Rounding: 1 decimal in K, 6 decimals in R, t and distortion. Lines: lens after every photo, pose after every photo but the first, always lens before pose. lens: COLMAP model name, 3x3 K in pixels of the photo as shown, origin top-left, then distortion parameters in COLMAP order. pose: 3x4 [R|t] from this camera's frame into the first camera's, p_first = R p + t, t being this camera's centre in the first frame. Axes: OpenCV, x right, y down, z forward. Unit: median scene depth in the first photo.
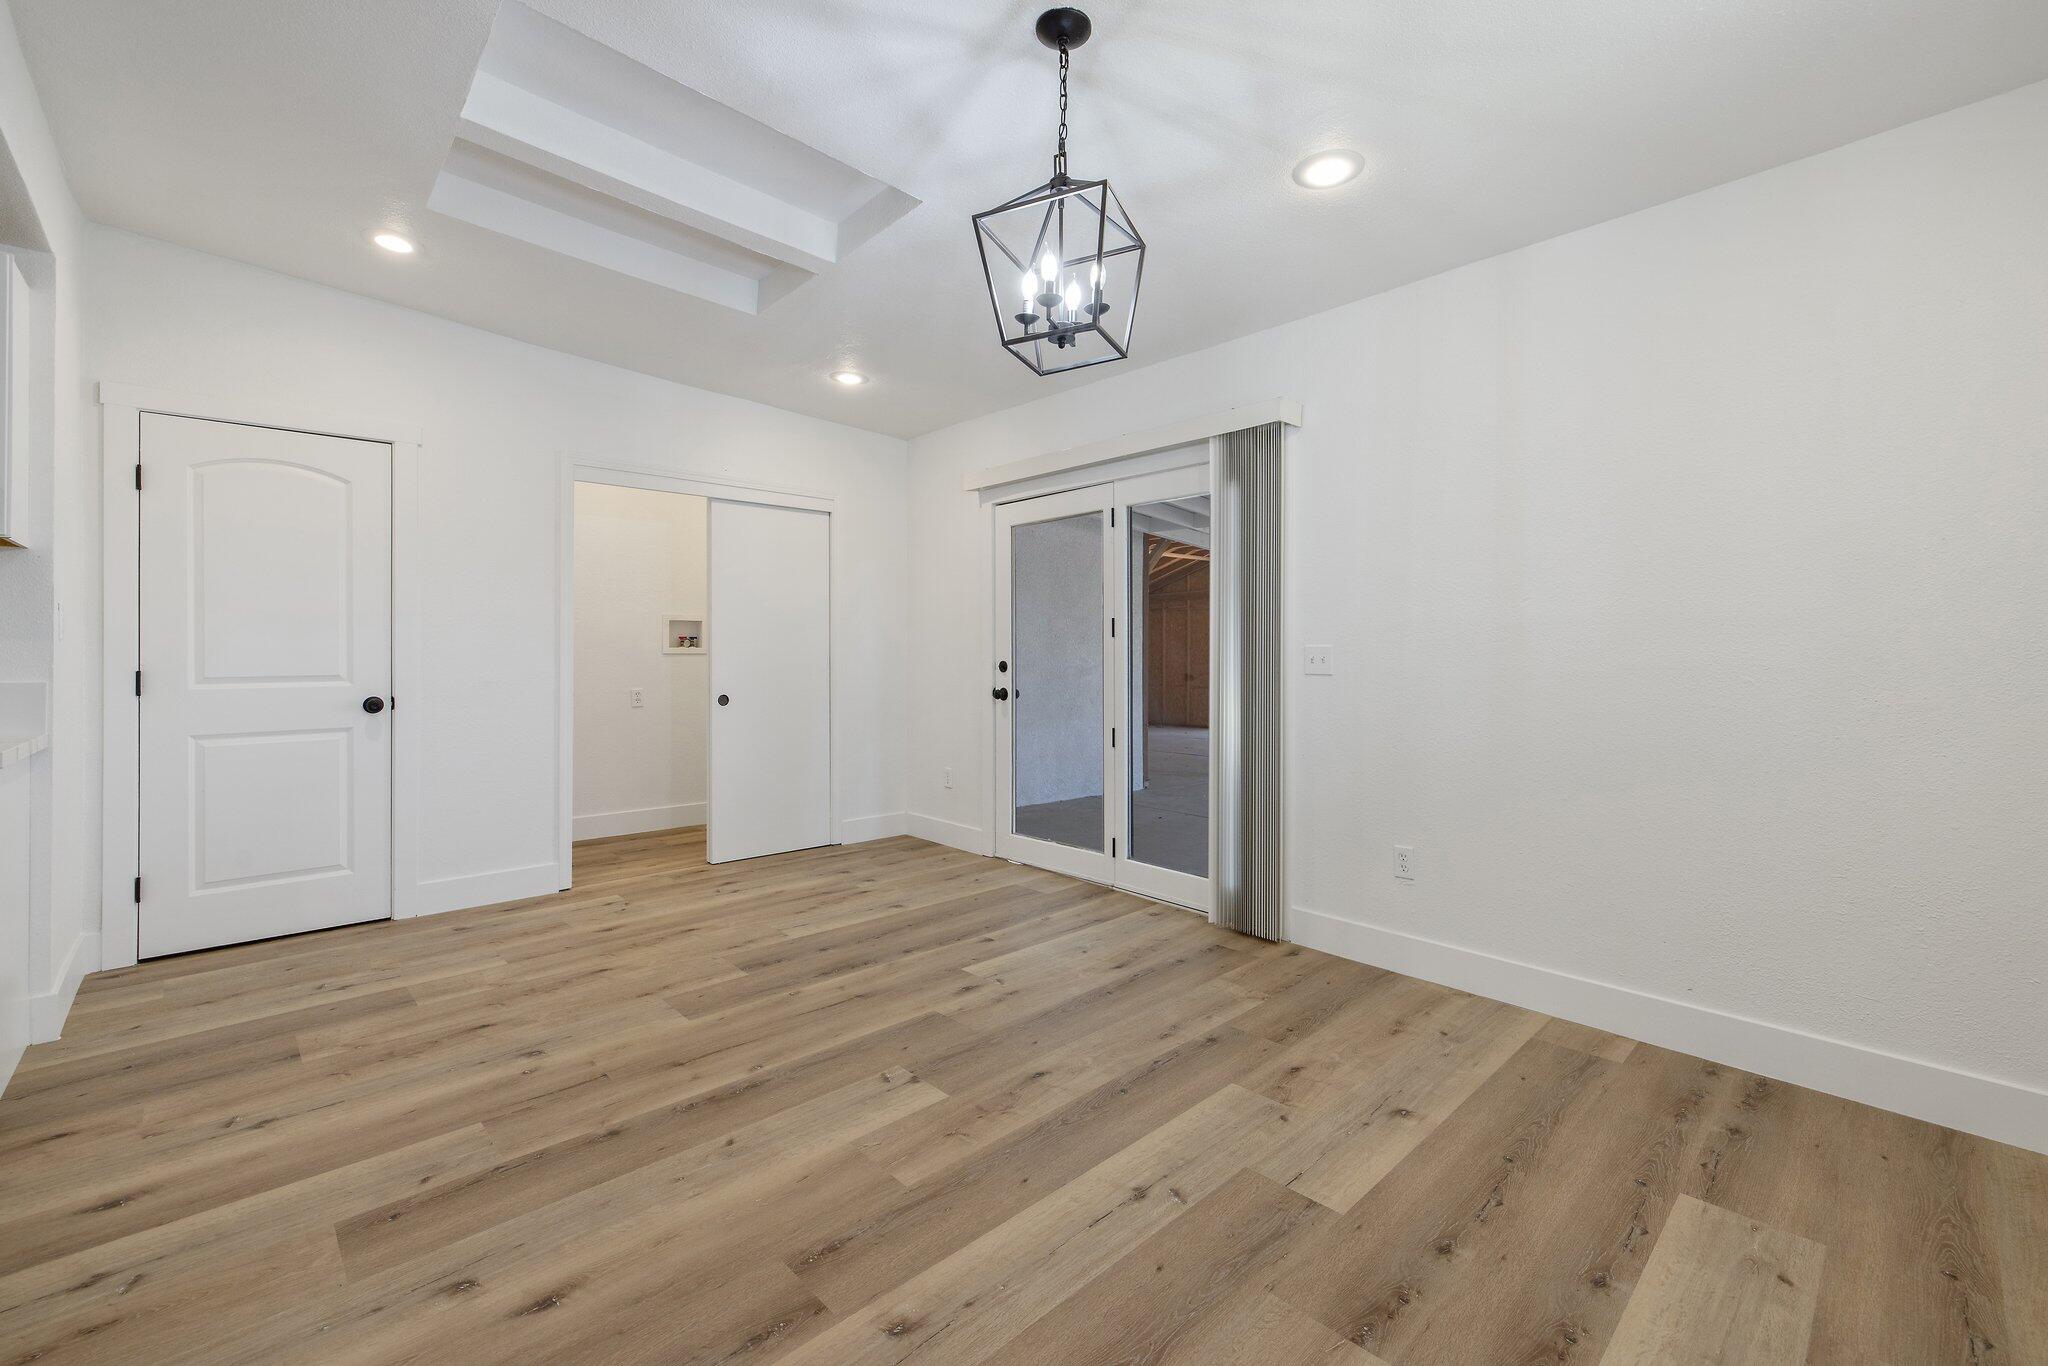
lens RADIAL K [[865.4, 0, 1021.3], [0, 865.4, 660.6], [0, 0, 1]] dist [-0.000405, -0.000357]
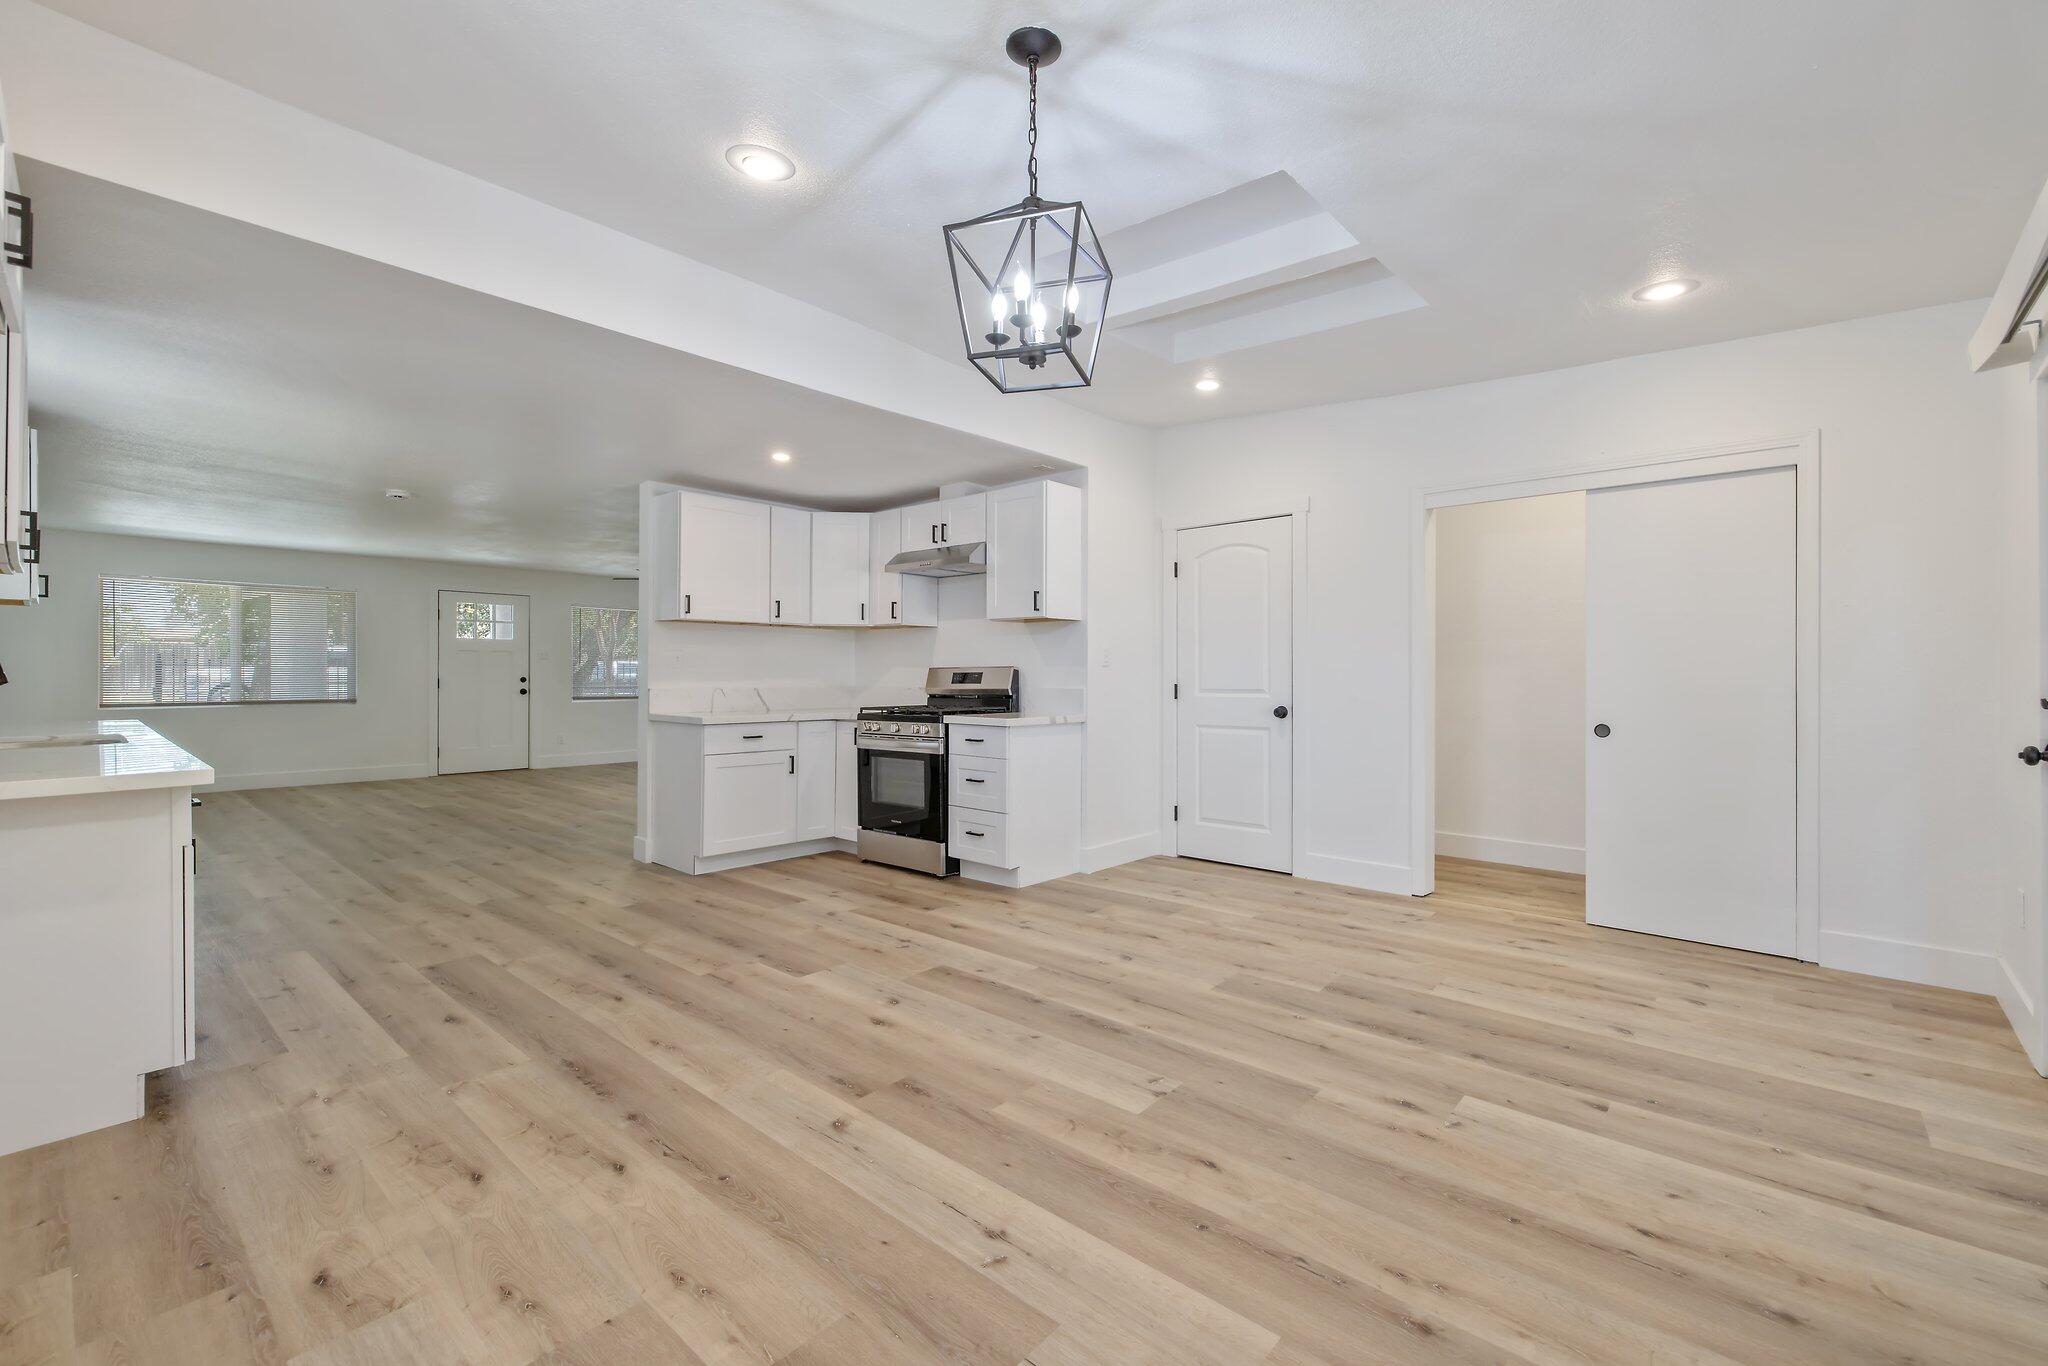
lens RADIAL K [[865.4, 0, 1024.5], [0, 865.4, 687.6], [0, 0, 1]] dist [-0.000405, -0.000357]
pose [[0.087073, 0.016720, -0.996062, 0.763044], [-0.008794, 0.999833, 0.016014, -0.006682], [0.996163, 0.007365, 0.087205, 0.660194]]
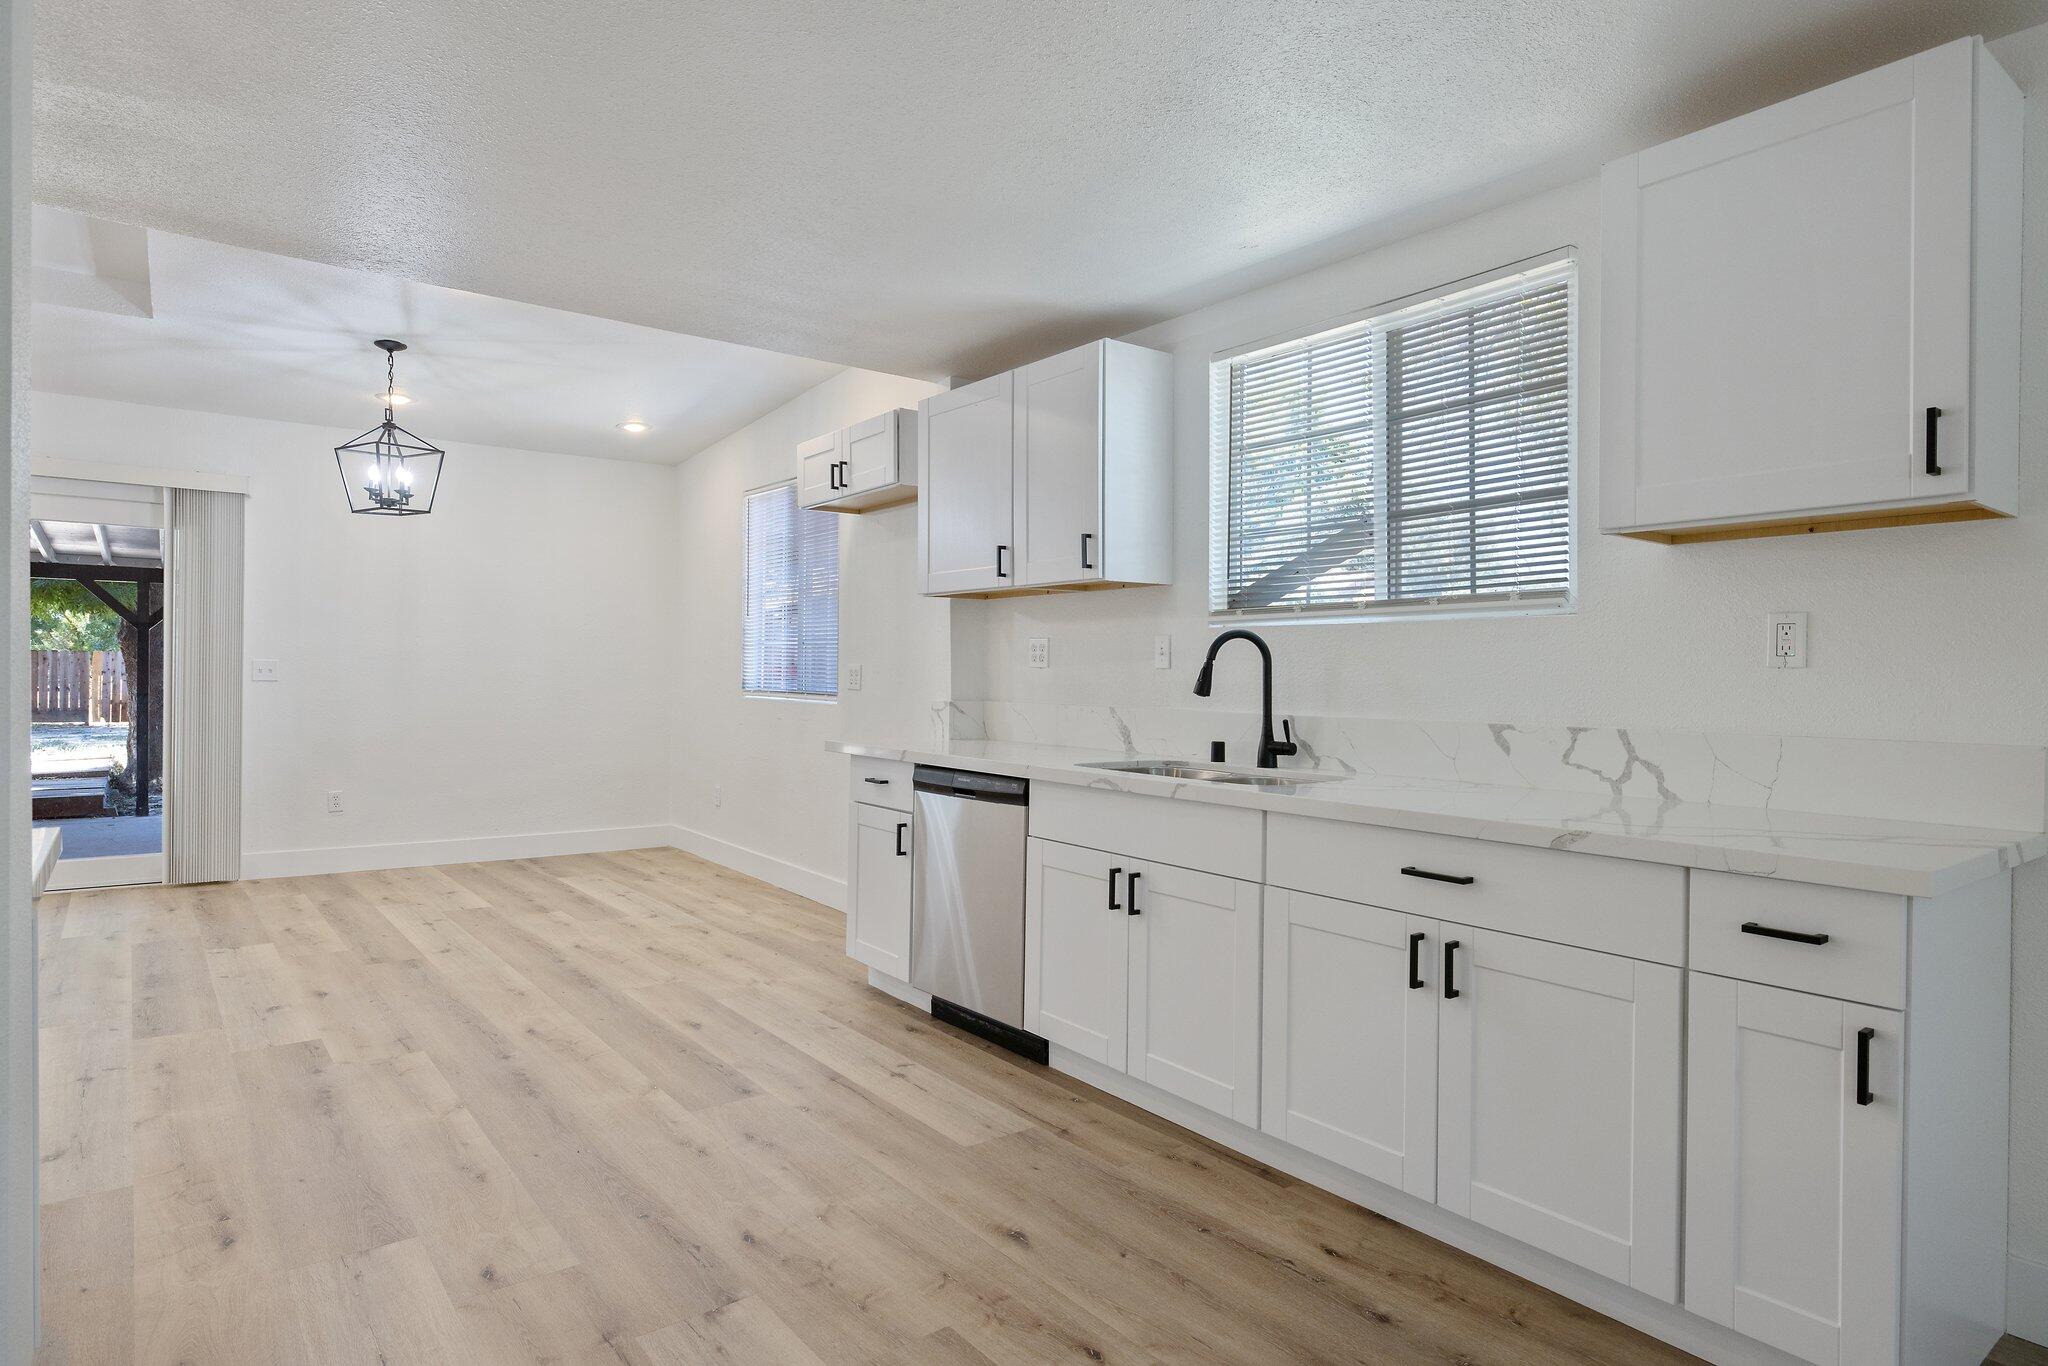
lens RADIAL K [[1114.4, 0, 1021.8], [0, 1114.4, 680.2], [0, 0, 1]] dist [-0.002130, -0.000087]
pose [[0.095901, -0.004865, 0.995379, -1.687887], [-0.009669, 0.999936, 0.005819, -0.006514], [-0.995344, -0.010182, 0.095847, -0.481659]]
